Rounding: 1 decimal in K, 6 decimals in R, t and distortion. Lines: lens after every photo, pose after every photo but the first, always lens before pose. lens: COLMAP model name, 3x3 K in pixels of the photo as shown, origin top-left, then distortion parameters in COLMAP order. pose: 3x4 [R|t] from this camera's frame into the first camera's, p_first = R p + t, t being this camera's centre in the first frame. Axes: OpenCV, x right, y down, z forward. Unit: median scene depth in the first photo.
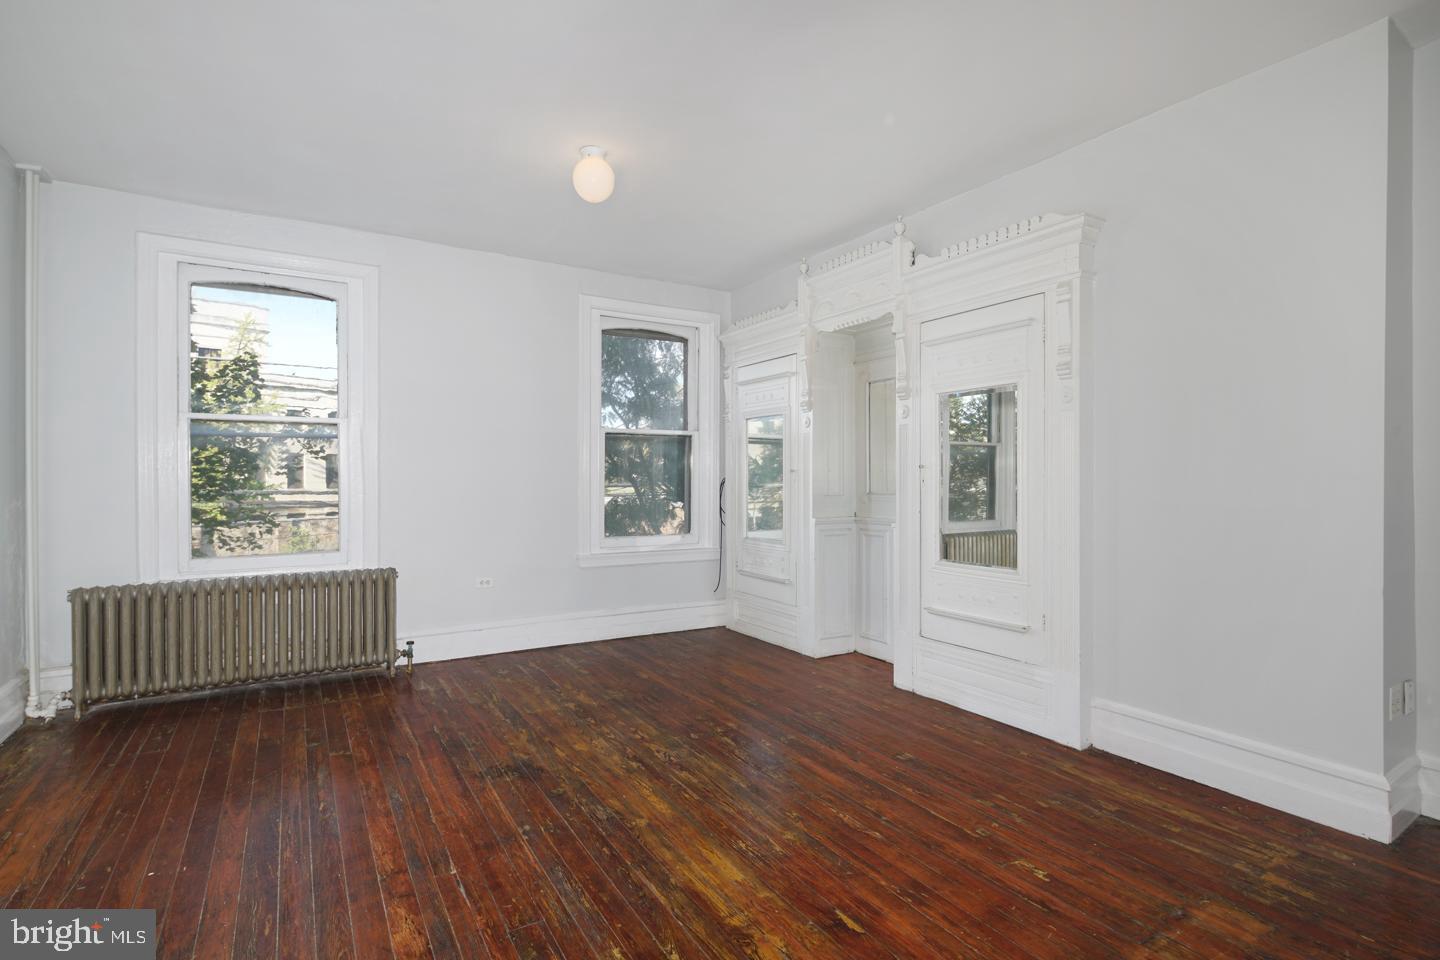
lens RADIAL K [[706.3, 0, 713.2], [0, 706.3, 487.4], [0, 0, 1]] dist [0.006631, -0.002928]
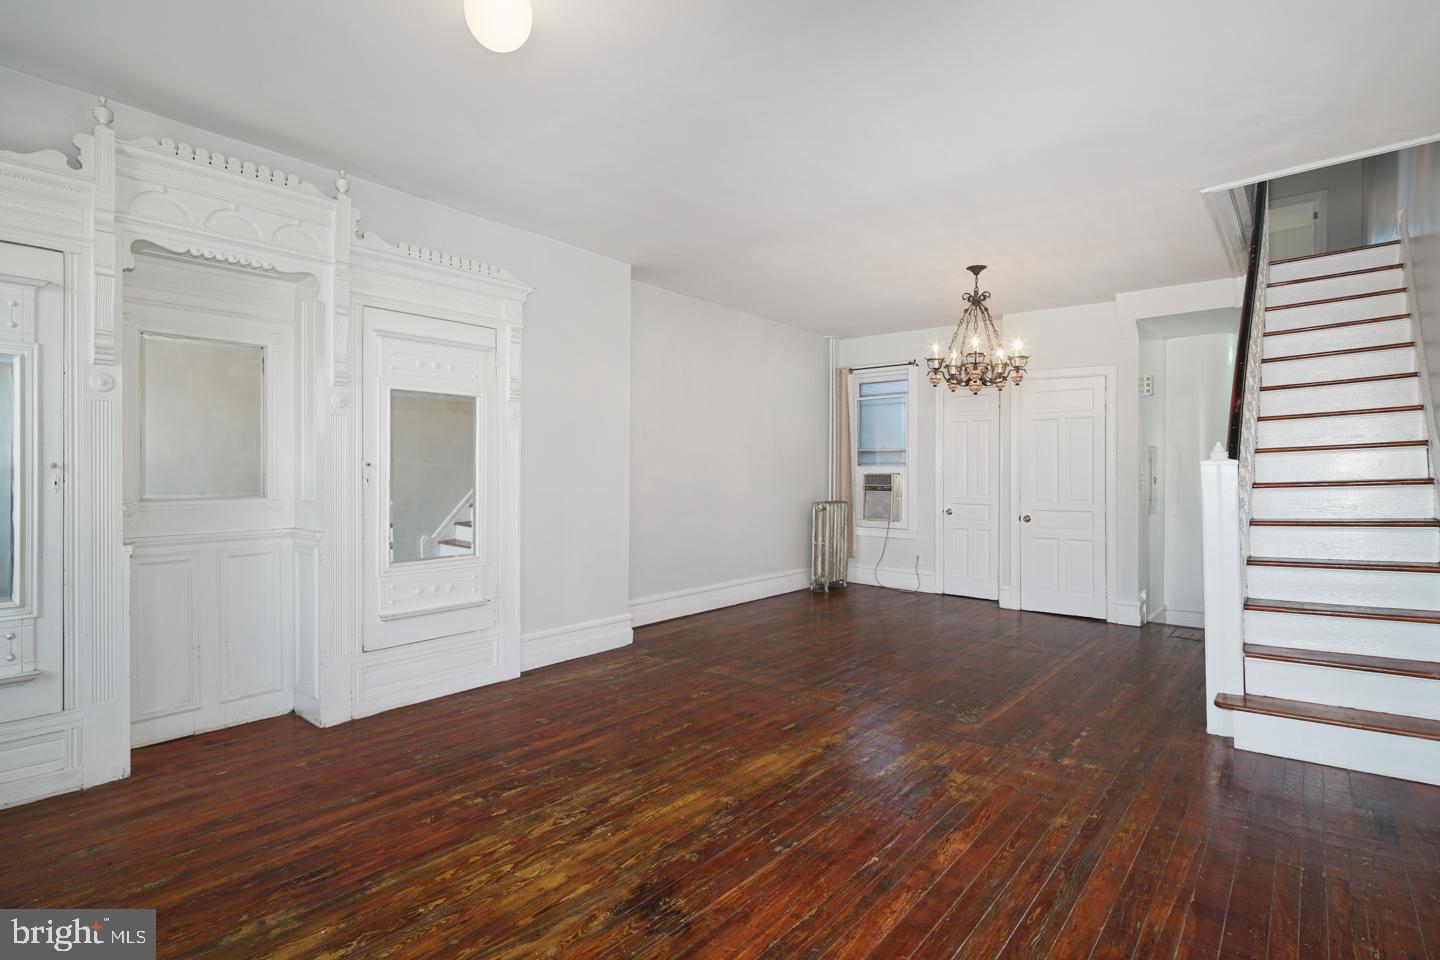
lens RADIAL K [[706.3, 0, 726.7], [0, 706.3, 471.0], [0, 0, 1]] dist [0.006631, -0.002928]
pose [[-0.338389, -0.000287, 0.941006, -0.852073], [0.009642, 0.999946, 0.003772, -0.023183], [-0.940957, 0.010350, -0.338368, 1.038408]]
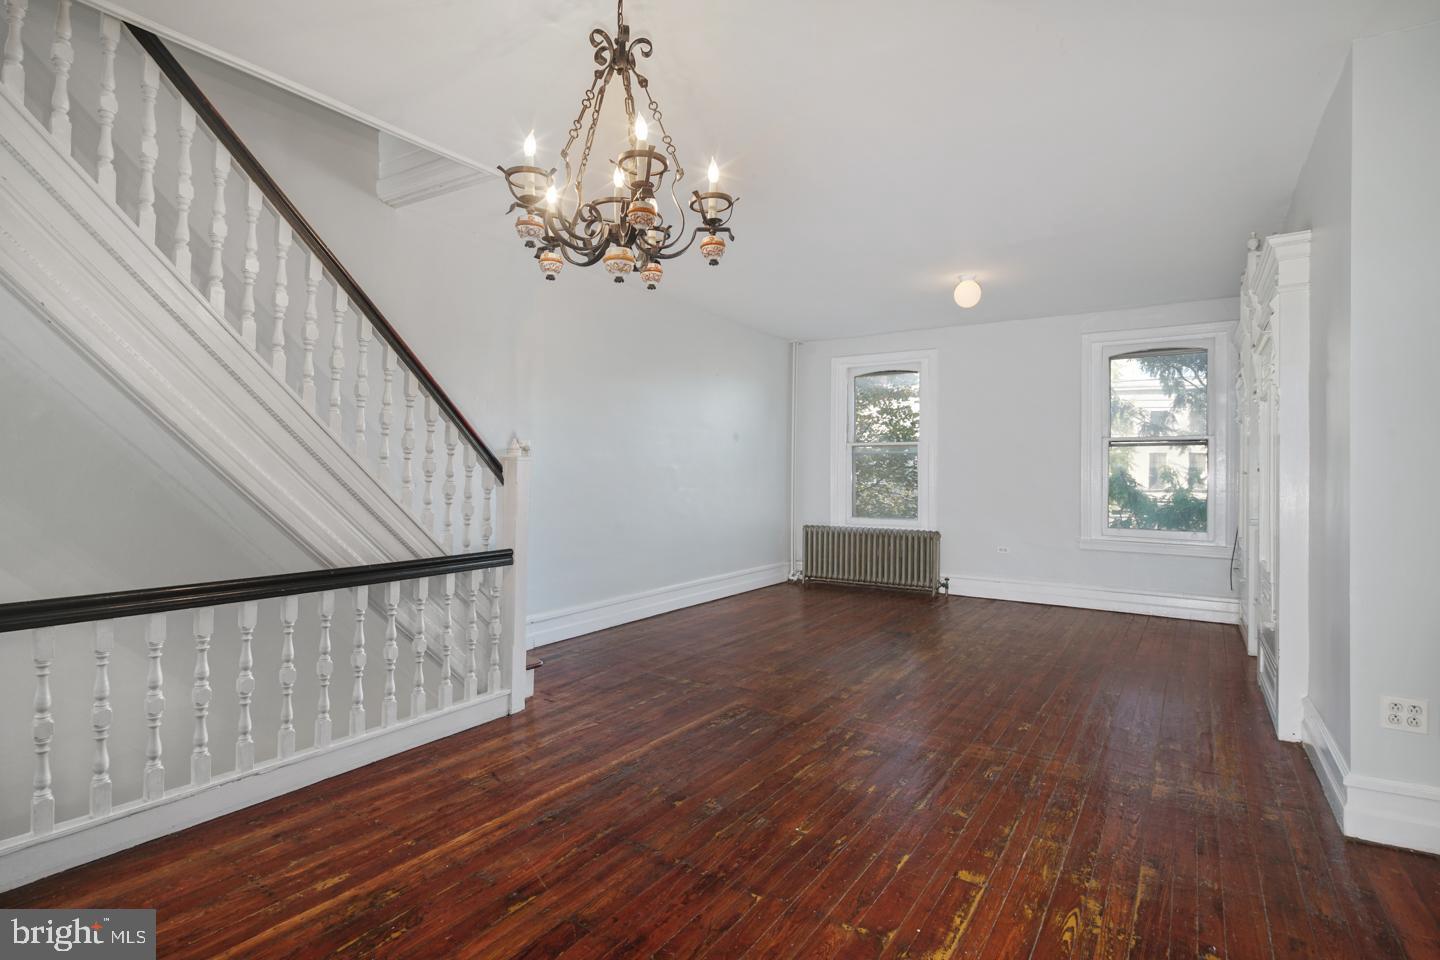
lens RADIAL K [[706.3, 0, 711.1], [0, 706.3, 466.6], [0, 0, 1]] dist [0.006631, -0.002928]
pose [[0.413341, -0.004246, -0.910566, 1.079738], [-0.021087, 0.999676, -0.014234, -0.002625], [0.910332, 0.025085, 0.413118, -0.204795]]
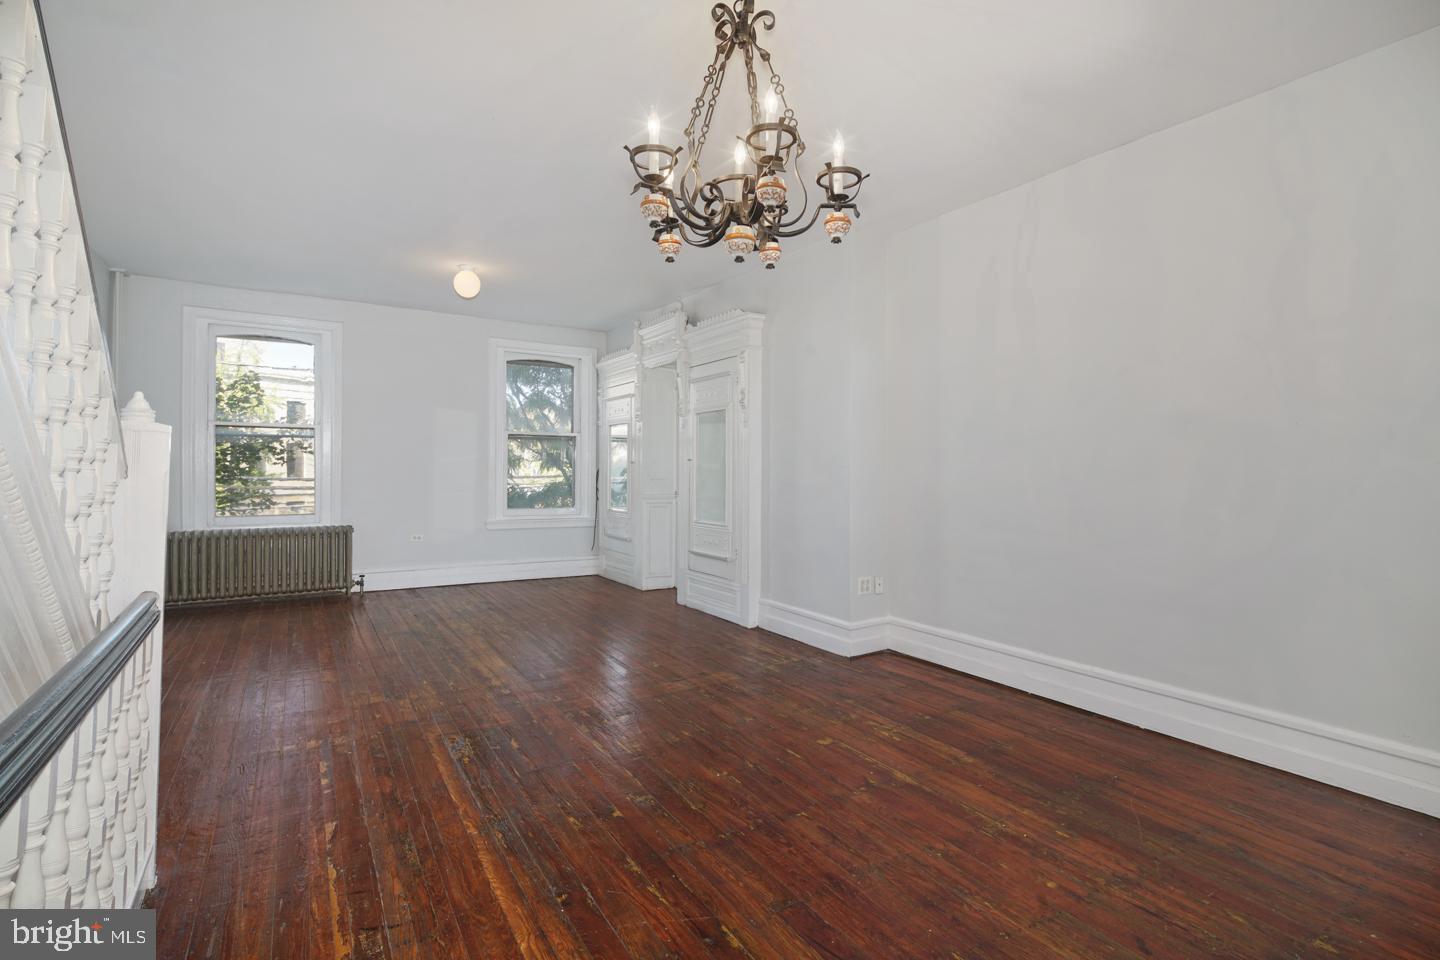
lens RADIAL K [[706.3, 0, 723.4], [0, 706.3, 478.2], [0, 0, 1]] dist [0.006631, -0.002928]
pose [[0.999930, 0.006733, 0.009770, 0.418094], [-0.006716, 0.999976, -0.001820, 0.015960], [-0.009782, 0.001754, 0.999951, -0.655593]]
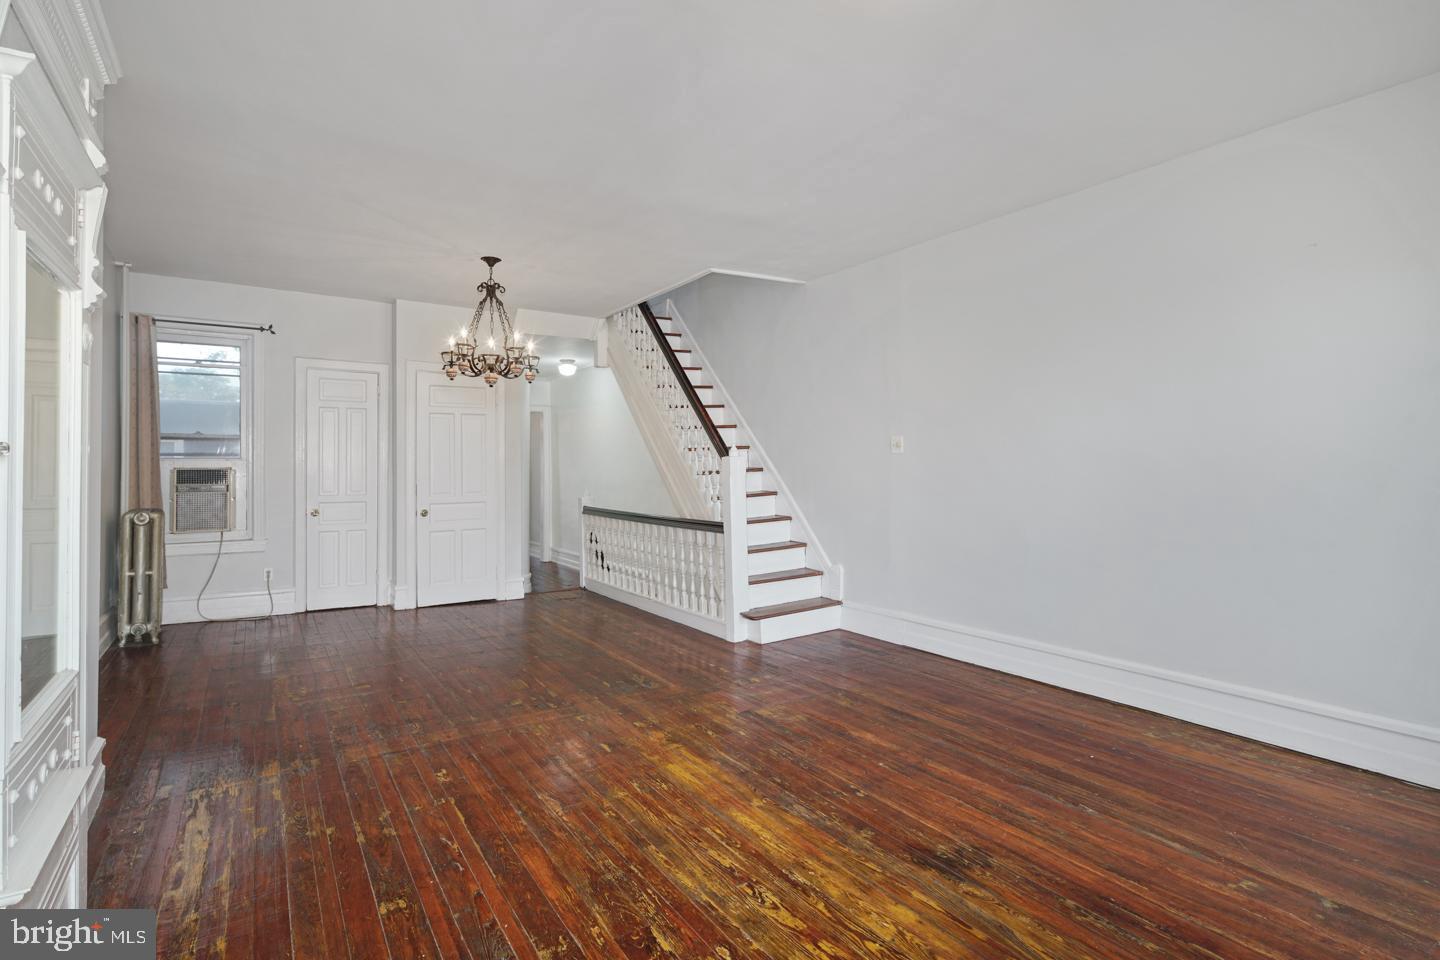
lens RADIAL K [[706.3, 0, 720.1], [0, 706.3, 468.4], [0, 0, 1]] dist [0.006631, -0.002928]
pose [[-0.999135, 0.000949, -0.041562, -0.002255], [0.000251, 0.999859, 0.016797, -0.030352], [0.041572, 0.016772, -0.998995, 1.557501]]
